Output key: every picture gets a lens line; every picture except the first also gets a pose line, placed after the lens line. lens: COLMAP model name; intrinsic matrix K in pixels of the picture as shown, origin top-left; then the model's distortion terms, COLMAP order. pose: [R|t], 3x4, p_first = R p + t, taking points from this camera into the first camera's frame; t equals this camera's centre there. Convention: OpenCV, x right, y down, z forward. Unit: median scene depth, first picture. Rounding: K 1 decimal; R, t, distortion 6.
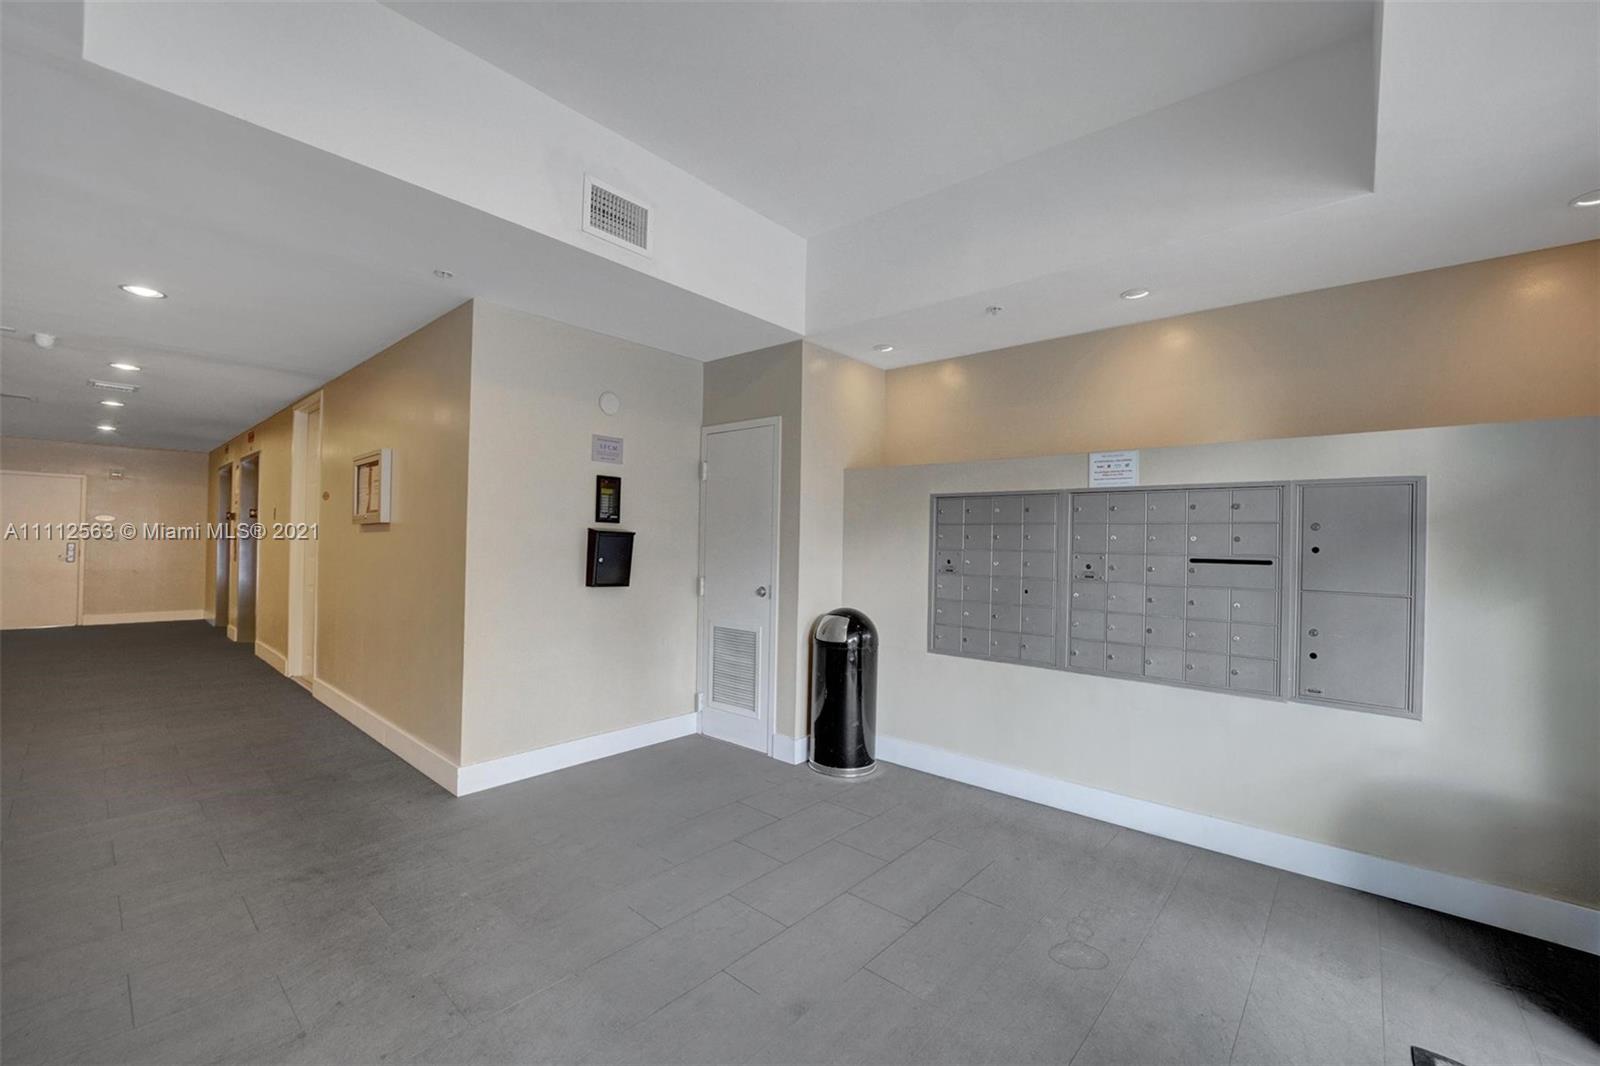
lens RADIAL K [[645.8, 0, 799.2], [0, 645.8, 541.2], [0, 0, 1]] dist [-0.018686, 0.000194]
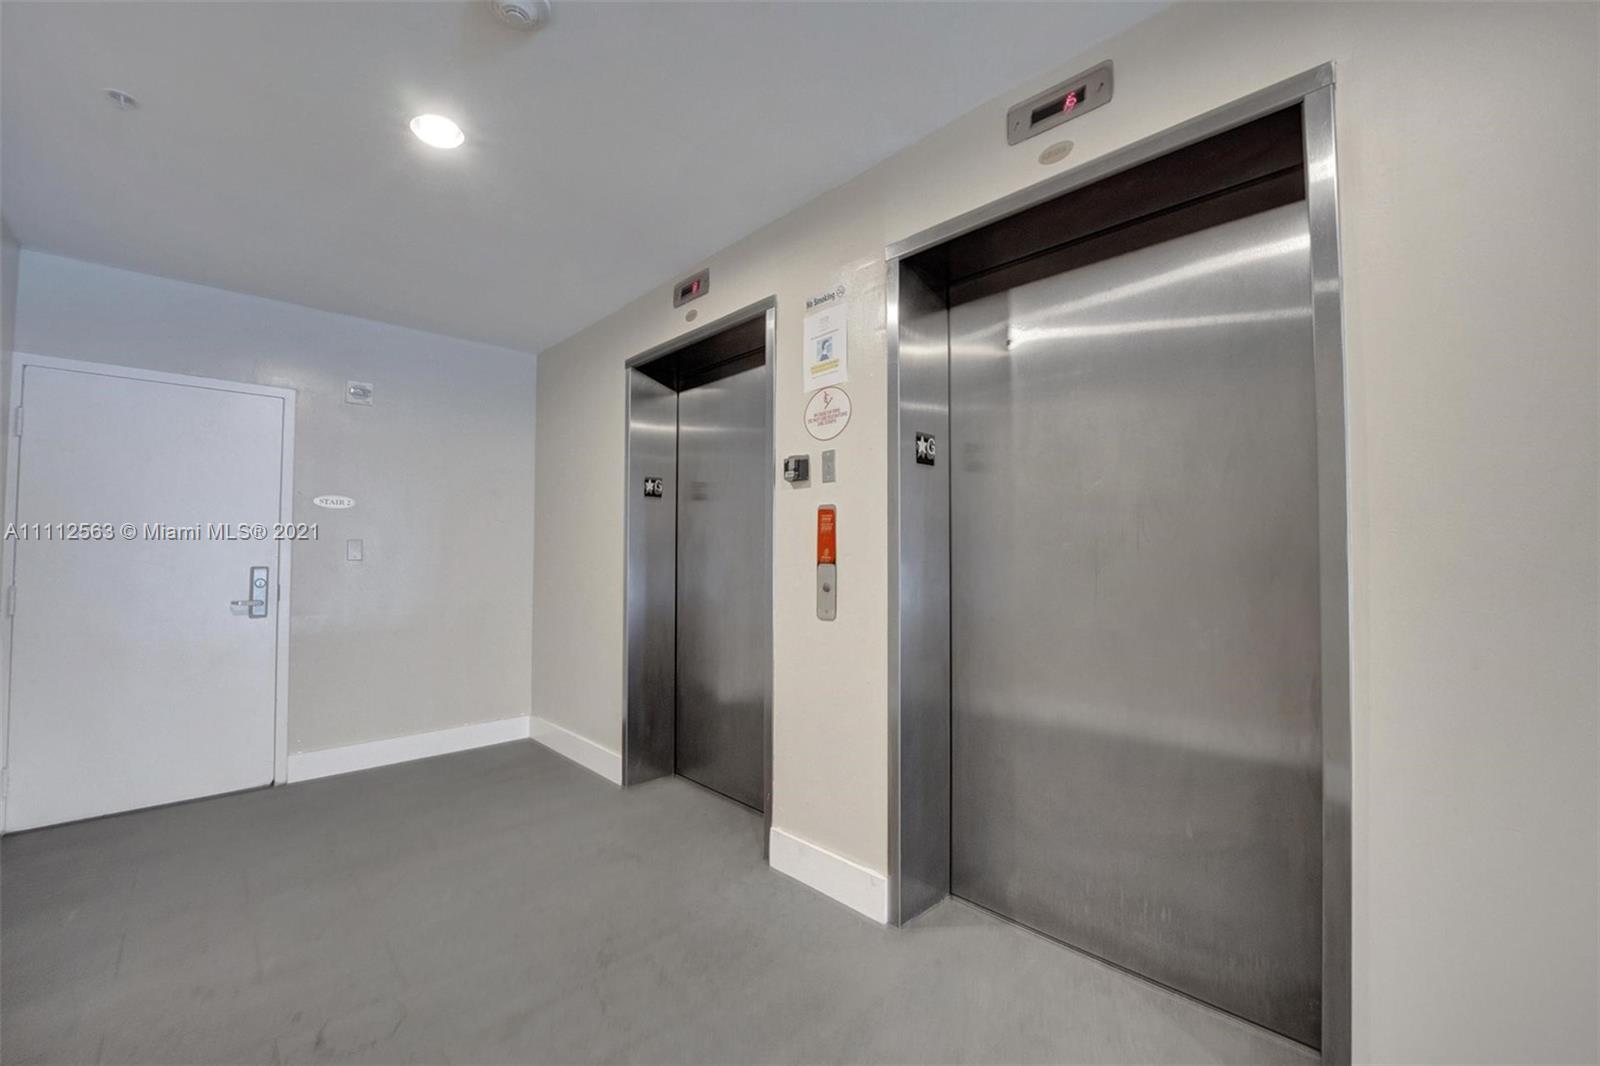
lens RADIAL K [[645.8, 0, 799.2], [0, 645.8, 541.2], [0, 0, 1]] dist [-0.018686, 0.000194]
pose [[0.998641, -0.023002, -0.046767, -0.806648], [0.021794, 0.999420, -0.026164, 0.004873], [0.047342, 0.025109, 0.998563, 0.627294]]
